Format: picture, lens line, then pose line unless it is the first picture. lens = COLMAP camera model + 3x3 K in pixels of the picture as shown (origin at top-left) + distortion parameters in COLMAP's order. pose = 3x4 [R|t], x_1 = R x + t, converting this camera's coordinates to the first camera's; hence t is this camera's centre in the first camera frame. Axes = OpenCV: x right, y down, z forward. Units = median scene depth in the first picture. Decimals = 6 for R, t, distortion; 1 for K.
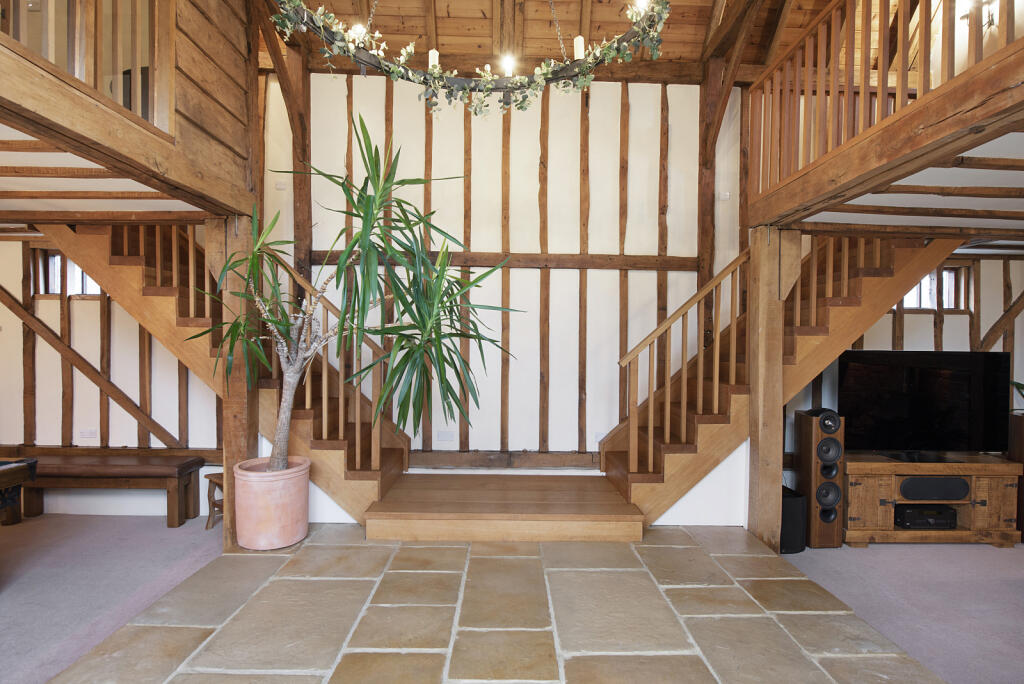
lens RADIAL K [[485.2, 0, 519.8], [0, 485.2, 349.2], [0, 0, 1]] dist [-0.022790, -0.000268]
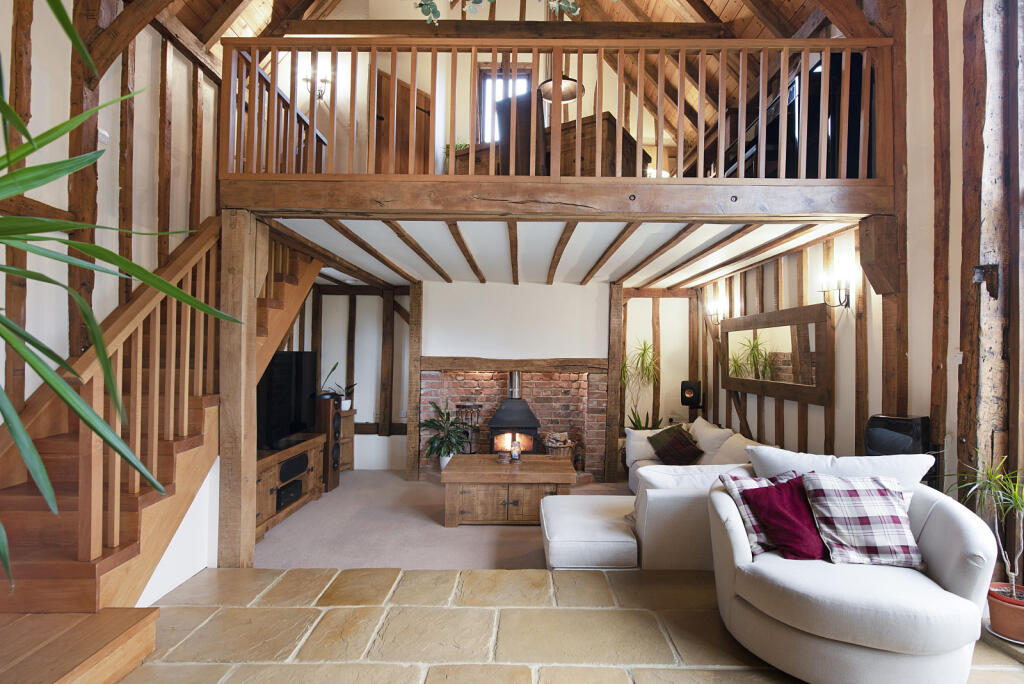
lens RADIAL K [[485.2, 0, 519.8], [0, 485.2, 349.2], [0, 0, 1]] dist [-0.022790, -0.000268]
pose [[0.017791, -0.009186, 0.999800, -0.346897], [0.004338, 0.999949, 0.009110, -0.008826], [-0.999832, 0.004175, 0.017830, 0.464345]]
